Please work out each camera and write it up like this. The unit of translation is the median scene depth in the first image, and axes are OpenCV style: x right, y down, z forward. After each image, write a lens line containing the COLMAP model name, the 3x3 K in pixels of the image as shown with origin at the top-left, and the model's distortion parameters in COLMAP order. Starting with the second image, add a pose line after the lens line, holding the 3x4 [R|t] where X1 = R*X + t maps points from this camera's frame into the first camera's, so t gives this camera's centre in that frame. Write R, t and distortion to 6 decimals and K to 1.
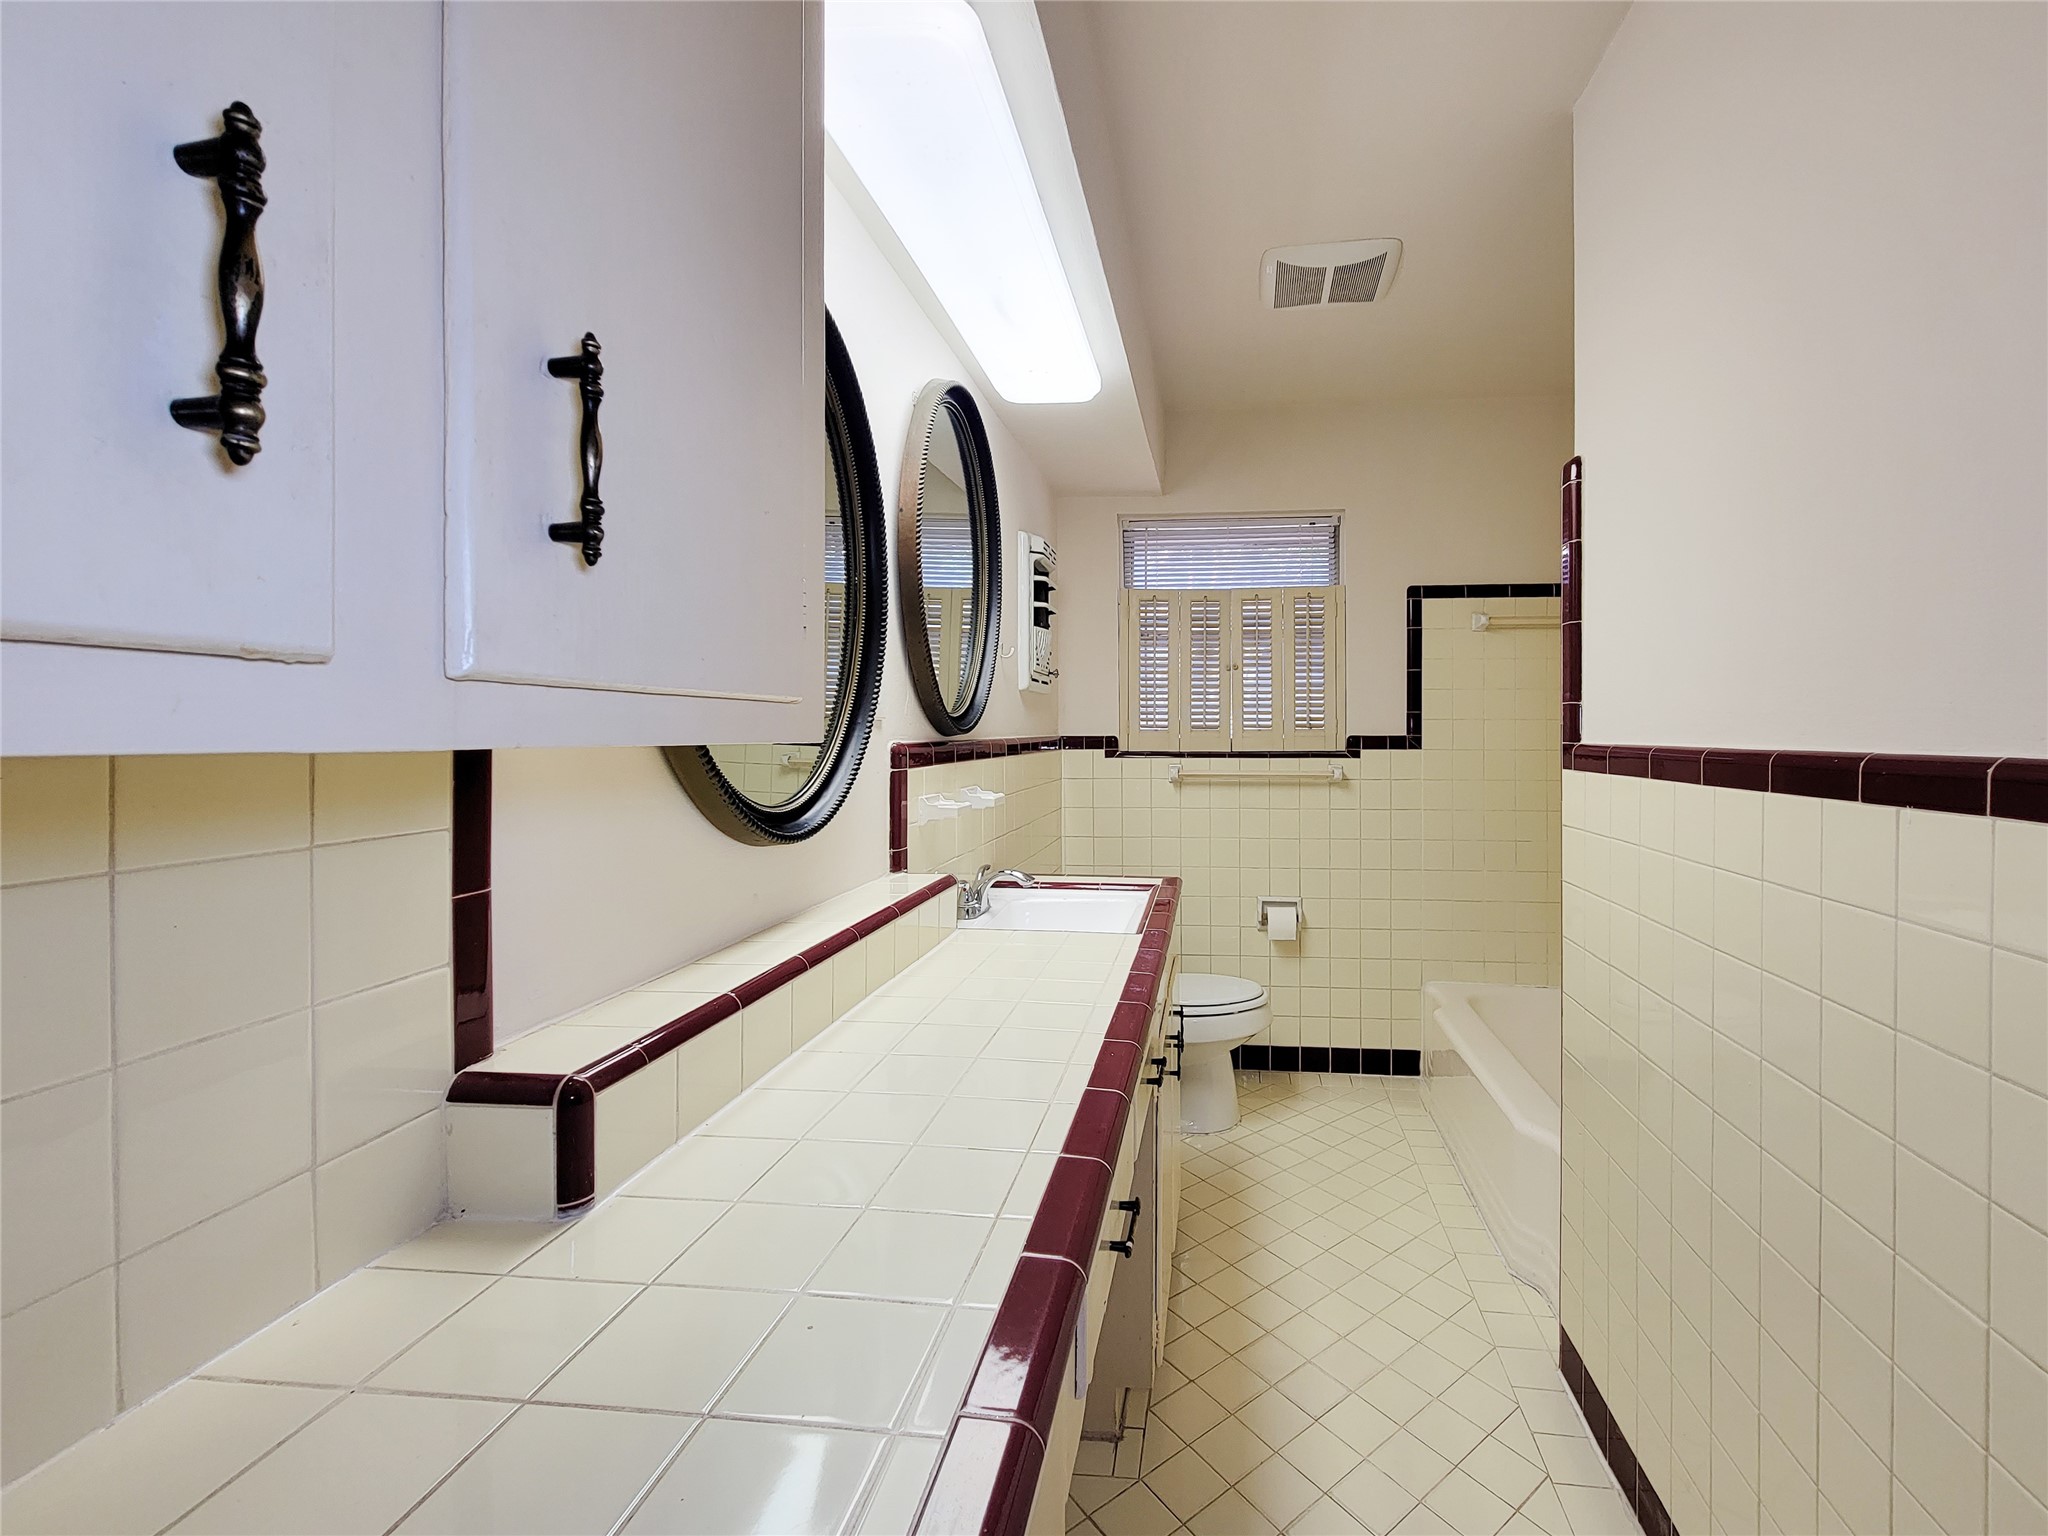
lens RADIAL K [[844.5, 0, 1024.0], [0, 844.5, 768.0], [0, 0, 1]] dist [0.000507, -0.000481]
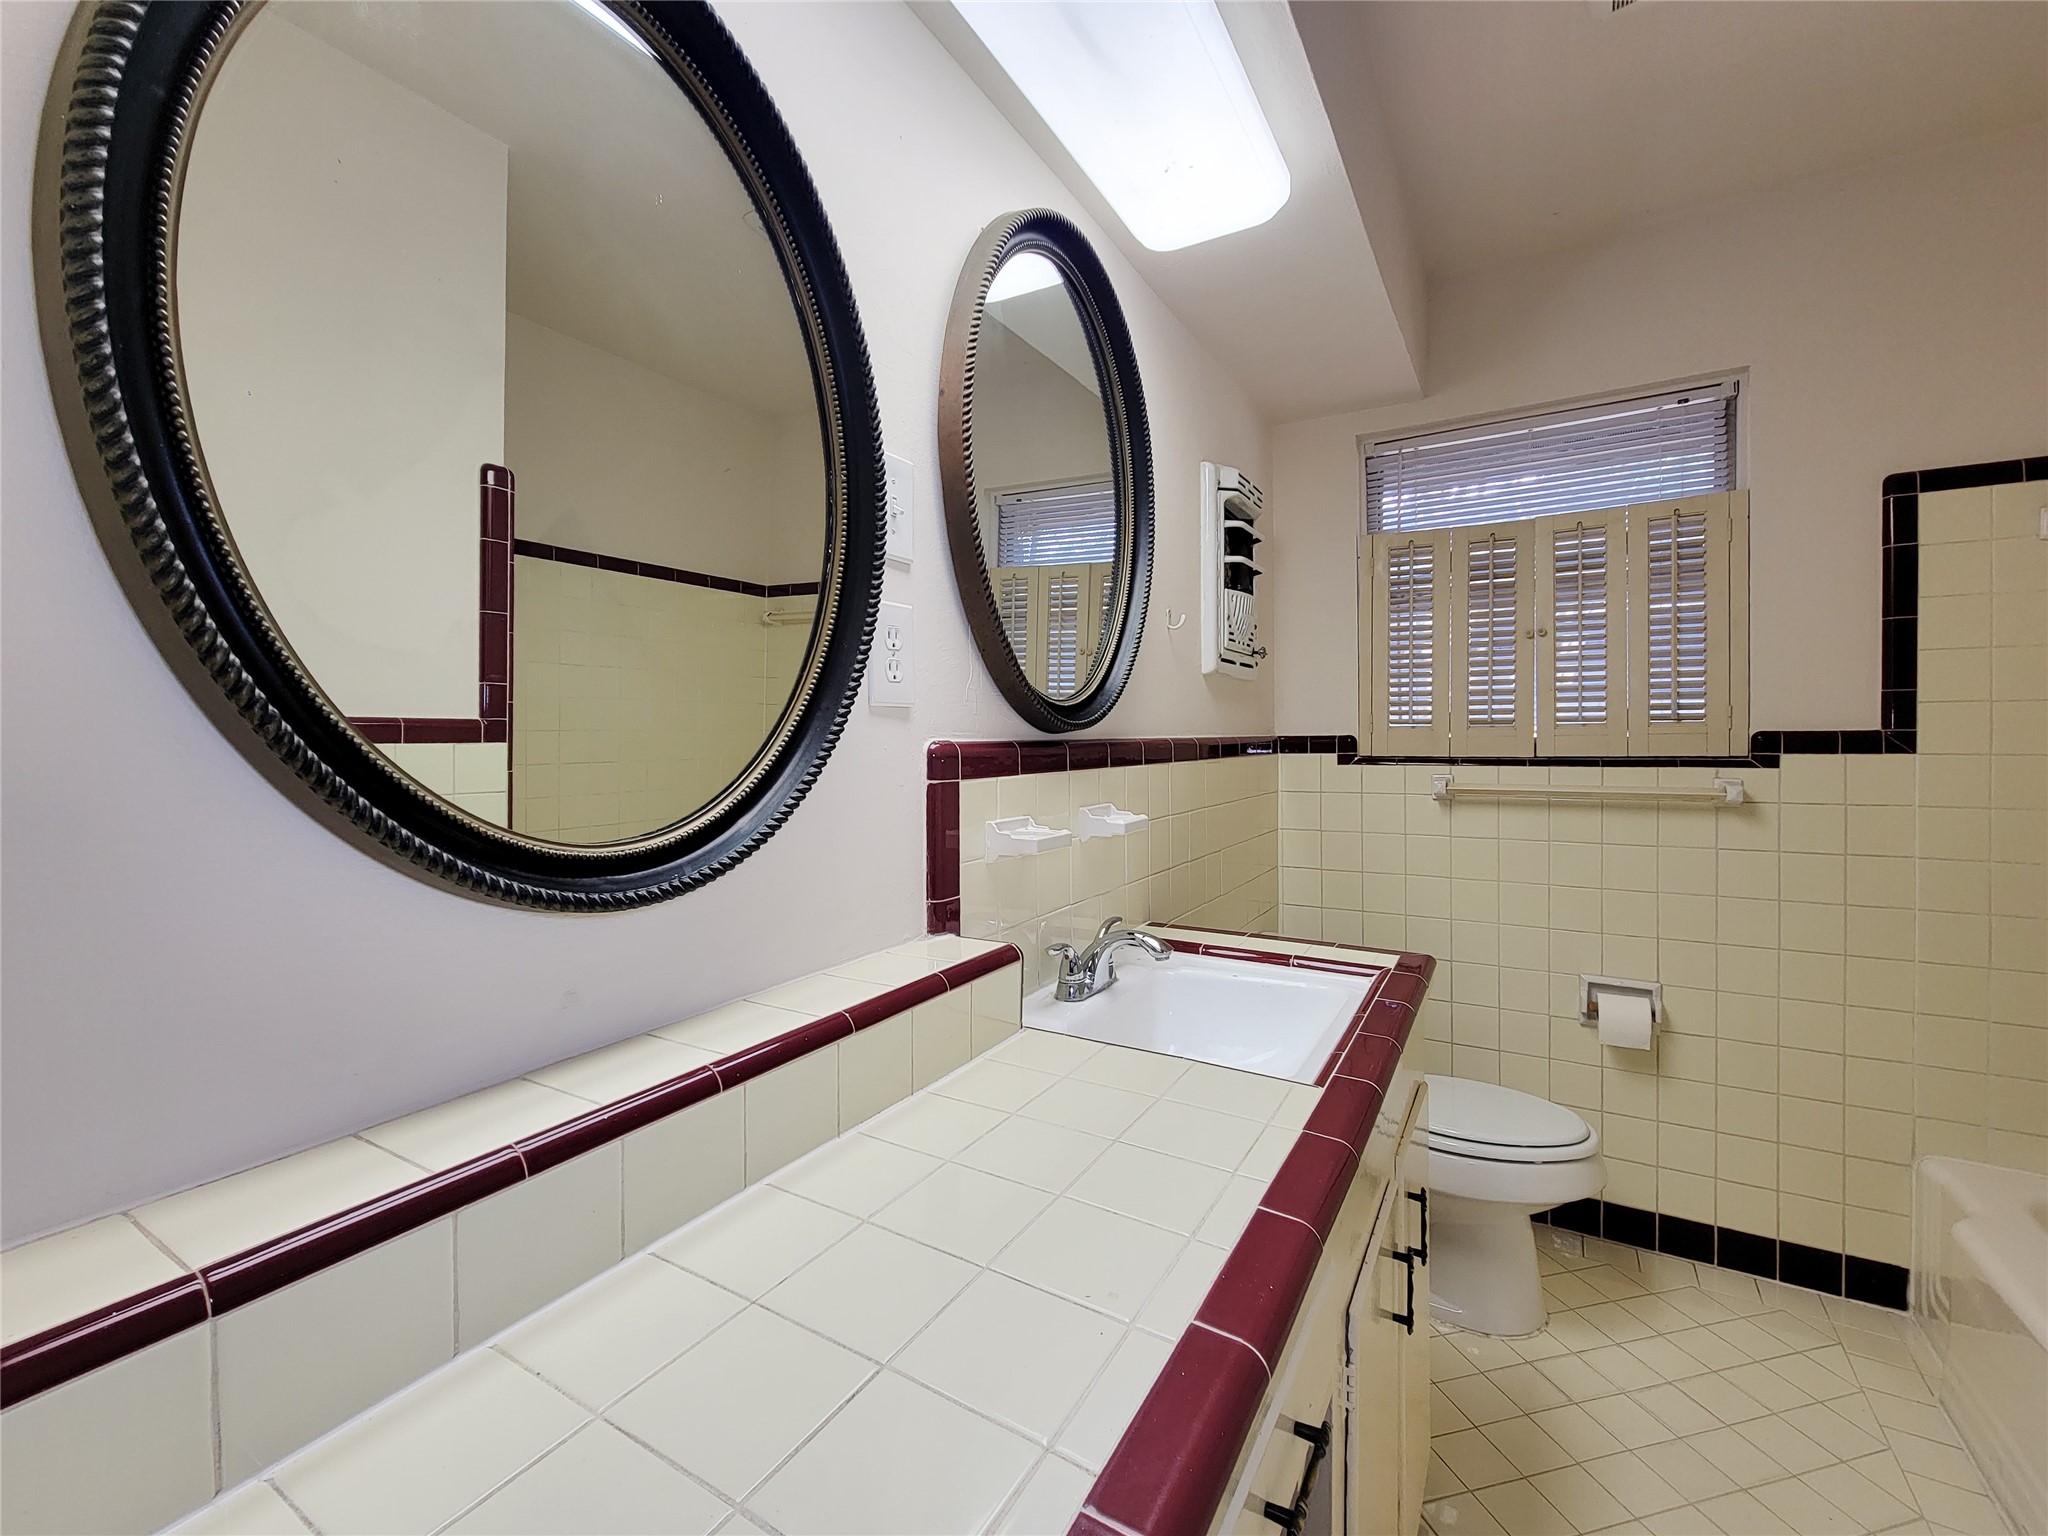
lens RADIAL K [[833.2, 0, 975.6], [0, 833.2, 763.1], [0, 0, 1]] dist [0.001252, -0.002002]
pose [[0.935427, 0.005518, -0.353478, 0.065078], [-0.009538, 0.999908, -0.009634, -0.003779], [0.353392, 0.012383, 0.935393, 0.225741]]
